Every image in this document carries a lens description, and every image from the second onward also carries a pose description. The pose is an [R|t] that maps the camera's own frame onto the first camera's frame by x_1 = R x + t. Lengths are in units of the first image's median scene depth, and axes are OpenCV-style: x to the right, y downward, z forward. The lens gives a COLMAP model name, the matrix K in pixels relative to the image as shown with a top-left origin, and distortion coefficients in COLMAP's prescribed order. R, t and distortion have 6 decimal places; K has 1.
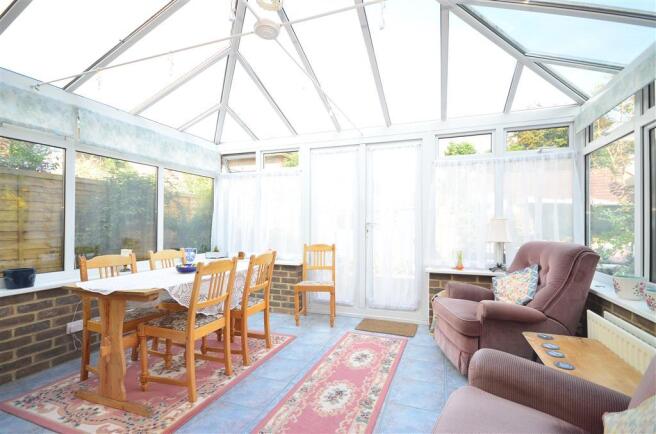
lens RADIAL K [[307.5, 0, 328.0], [0, 307.5, 217.0], [0, 0, 1]] dist [0.000247, 0.000007]
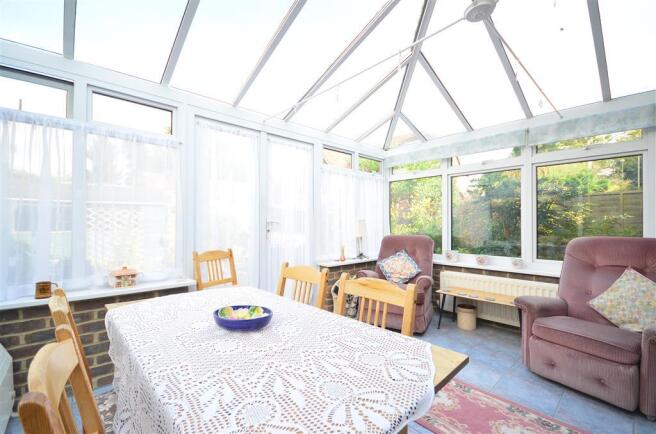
lens RADIAL K [[289.7, 0, 328.0], [0, 289.7, 217.0], [0, 0, 1]] dist [0.000263, 0.000011]
pose [[0.447779, 0.019928, 0.893922, -0.541435], [-0.027426, 0.999587, -0.008545, 0.006752], [-0.893723, -0.020691, 0.448141, 0.467951]]
